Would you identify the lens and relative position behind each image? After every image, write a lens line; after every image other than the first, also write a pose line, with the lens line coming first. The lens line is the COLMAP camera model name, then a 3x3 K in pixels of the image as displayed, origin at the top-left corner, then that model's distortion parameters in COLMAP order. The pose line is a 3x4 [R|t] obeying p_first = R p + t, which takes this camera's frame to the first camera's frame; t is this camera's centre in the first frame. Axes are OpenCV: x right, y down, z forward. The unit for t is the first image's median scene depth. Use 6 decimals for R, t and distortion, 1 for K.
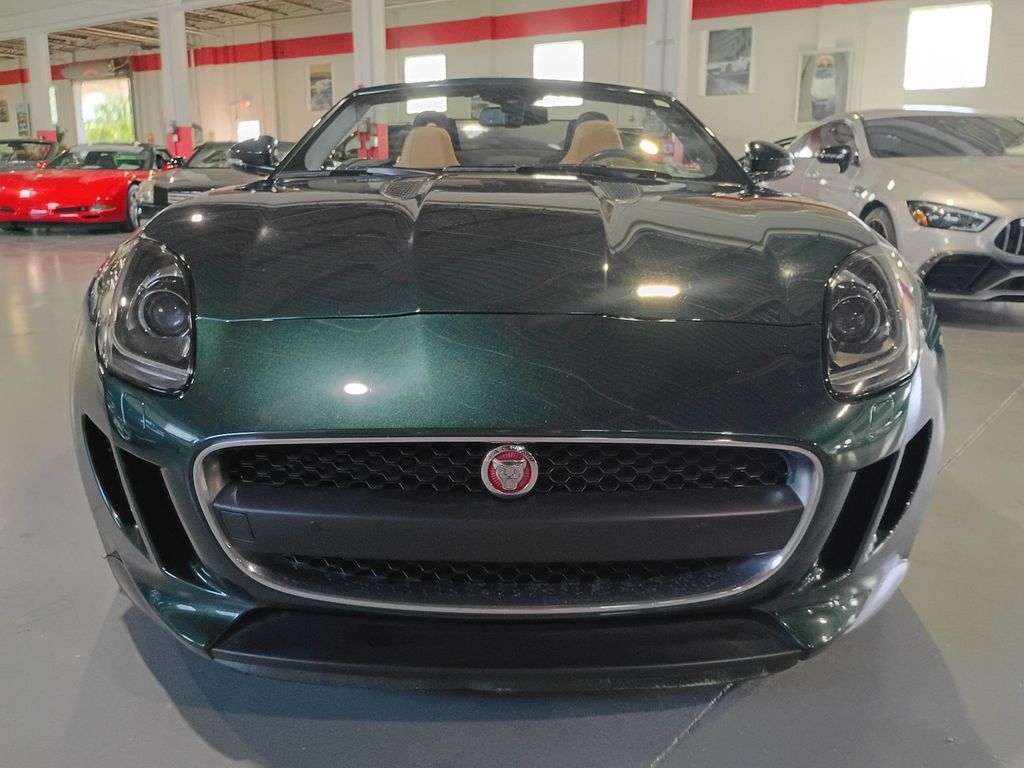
lens RADIAL K [[875.8, 0, 518.1], [0, 875.8, 381.0], [0, 0, 1]] dist [0.085108, -0.076658]
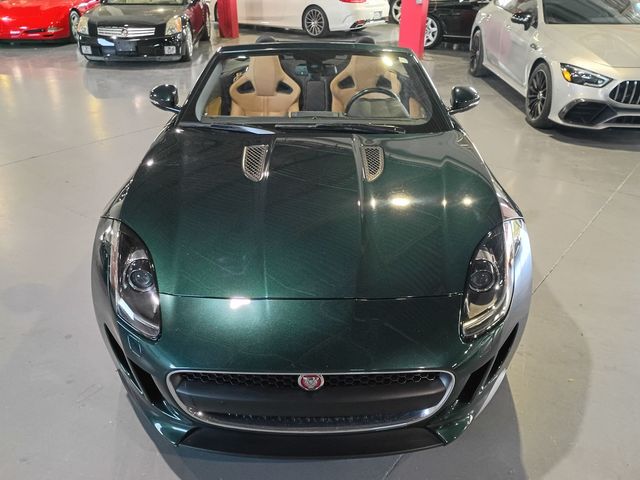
lens RADIAL K [[548.7, 0, 319.8], [0, 548.7, 230.5], [0, 0, 1]] dist [0.087893, -0.090486]
pose [[0.999950, -0.005496, -0.008351, 0.006763], [0.007260, 0.973508, 0.228537, -0.150937], [0.006873, -0.228586, 0.973499, -0.064874]]
